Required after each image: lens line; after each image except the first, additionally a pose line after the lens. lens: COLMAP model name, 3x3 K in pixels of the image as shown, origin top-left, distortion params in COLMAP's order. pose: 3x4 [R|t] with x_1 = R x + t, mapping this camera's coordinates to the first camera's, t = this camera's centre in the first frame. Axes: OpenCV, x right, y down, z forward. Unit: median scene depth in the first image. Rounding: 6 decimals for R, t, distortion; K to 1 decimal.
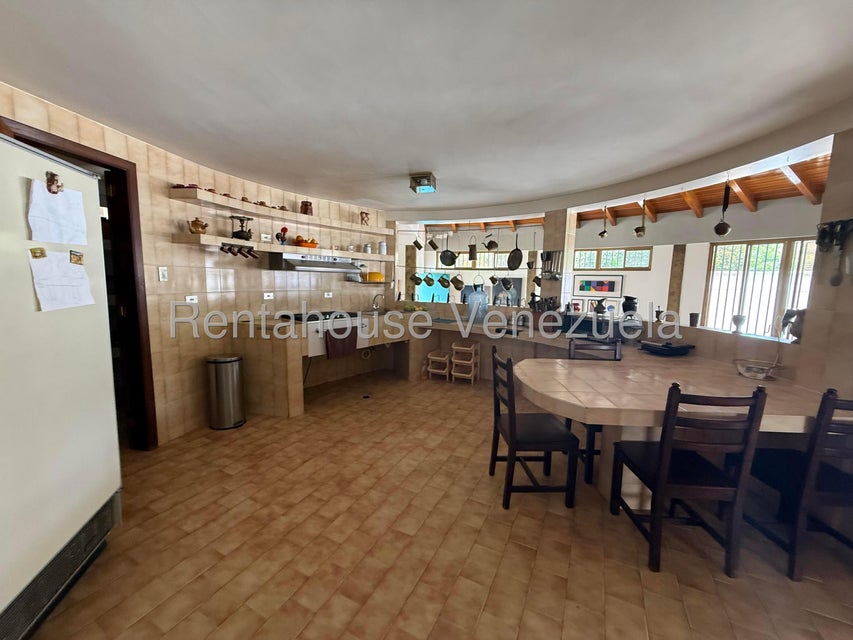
lens RADIAL K [[341.4, 0, 422.6], [0, 341.4, 317.4], [0, 0, 1]] dist [0.000894, -0.000081]
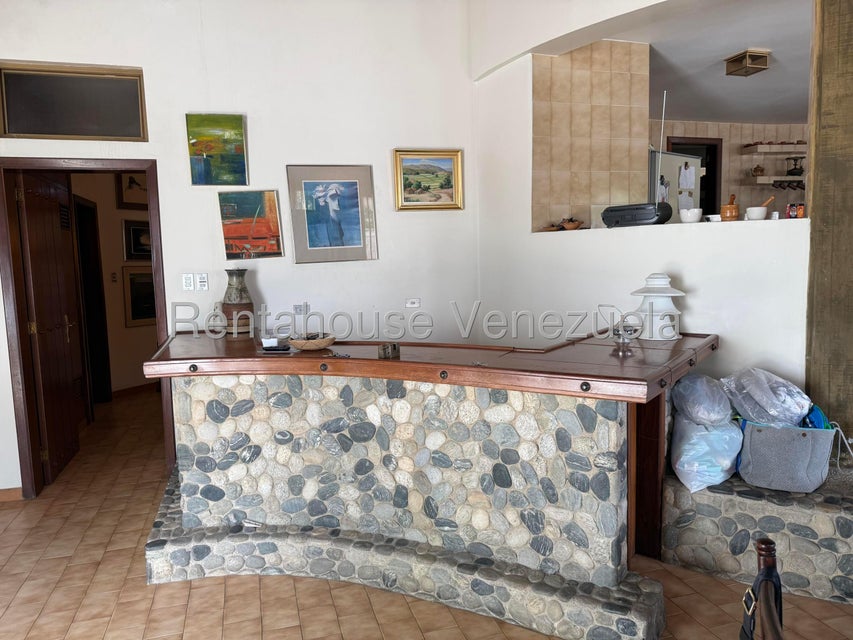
lens RADIAL K [[601.0, 0, 426.5], [0, 601.0, 320.0], [0, 0, 1]] dist [0.064968, -0.092786]
pose [[0.385918, 0.063646, -0.920335, 1.138583], [-0.074331, 0.996519, 0.037746, 0.344522], [0.919534, 0.053843, 0.389305, -1.172041]]
